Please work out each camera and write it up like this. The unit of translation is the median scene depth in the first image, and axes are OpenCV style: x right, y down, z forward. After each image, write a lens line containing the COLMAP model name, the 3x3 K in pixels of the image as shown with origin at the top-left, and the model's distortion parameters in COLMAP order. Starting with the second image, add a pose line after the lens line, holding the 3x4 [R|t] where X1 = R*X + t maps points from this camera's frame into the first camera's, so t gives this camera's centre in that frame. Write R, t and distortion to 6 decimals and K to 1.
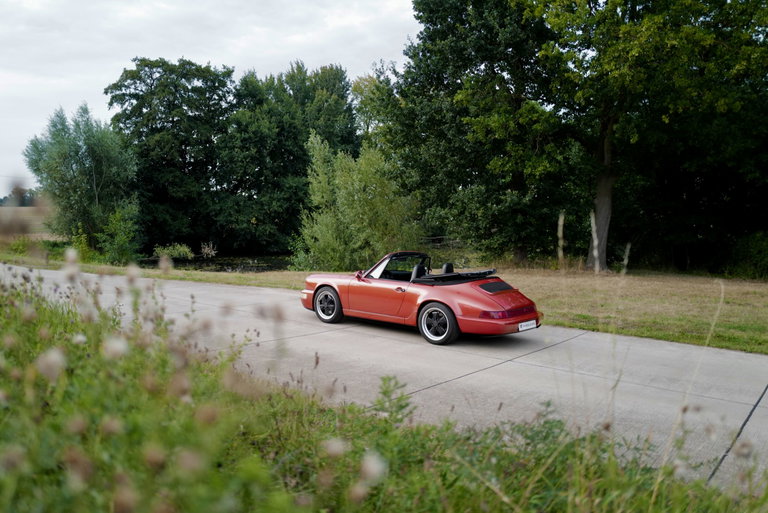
lens RADIAL K [[620.6, 0, 374.0], [0, 620.6, 243.4], [0, 0, 1]] dist [0.002221, -0.003664]
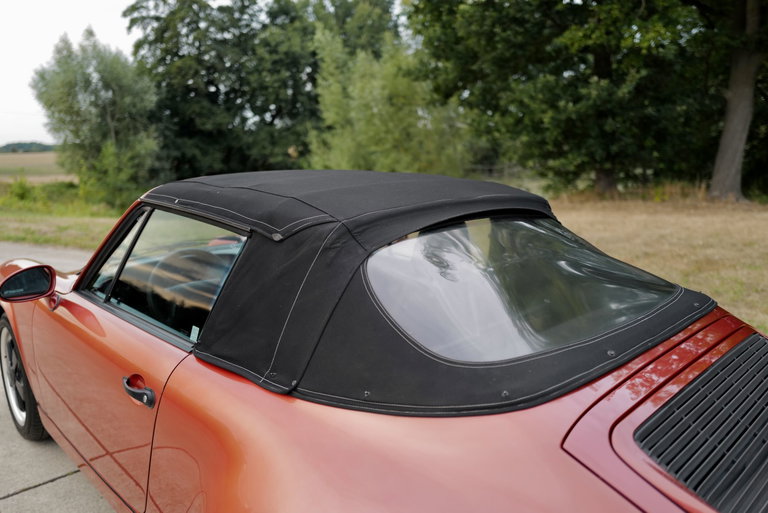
lens RADIAL K [[567.2, 0, 384.0], [0, 567.2, 256.5], [0, 0, 1]] dist [-0.005791, -0.005599]
pose [[0.994853, -0.014730, -0.100248, 0.044190], [0.028433, 0.990209, 0.136668, 0.006888], [0.097253, -0.138815, 0.985531, 0.287331]]
